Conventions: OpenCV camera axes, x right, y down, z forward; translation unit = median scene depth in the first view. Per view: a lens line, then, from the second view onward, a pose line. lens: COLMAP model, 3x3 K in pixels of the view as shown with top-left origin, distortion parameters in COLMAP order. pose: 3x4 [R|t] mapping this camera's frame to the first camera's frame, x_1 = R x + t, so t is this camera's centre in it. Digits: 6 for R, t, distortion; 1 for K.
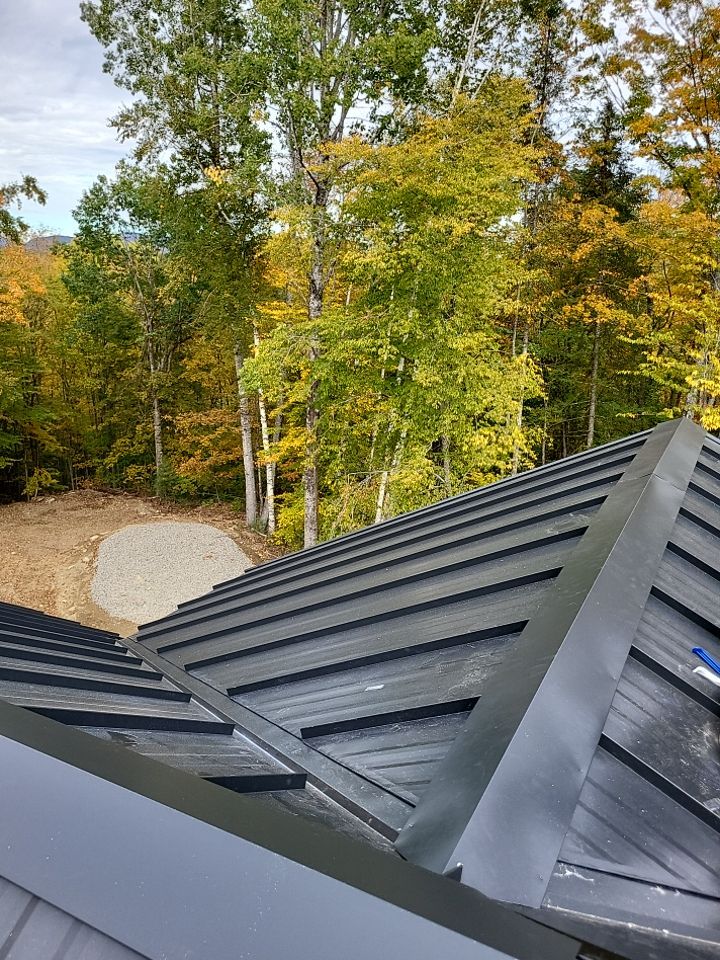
lens RADIAL K [[732.9, 0, 342.8], [0, 732.9, 478.8], [0, 0, 1]] dist [0.048377, -0.045716]
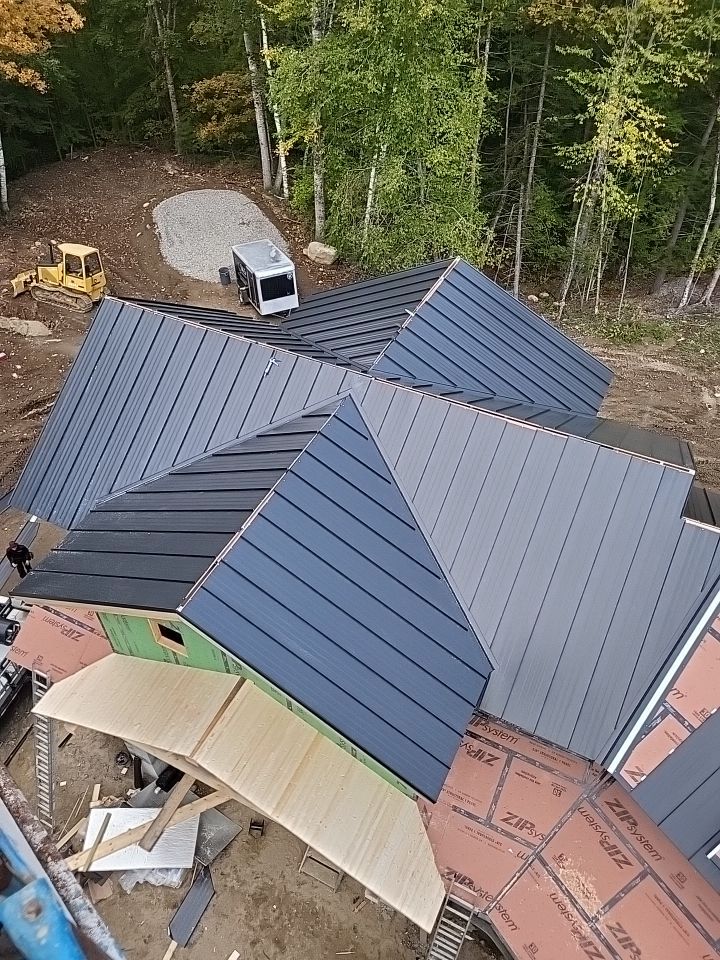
lens RADIAL K [[732.9, 0, 342.8], [0, 732.9, 478.8], [0, 0, 1]] dist [0.048377, -0.045716]
pose [[0.999520, -0.030943, -0.001230, -0.013013], [0.027478, 0.867873, 0.496026, -0.134901], [-0.014281, -0.495822, 0.868307, -0.348960]]
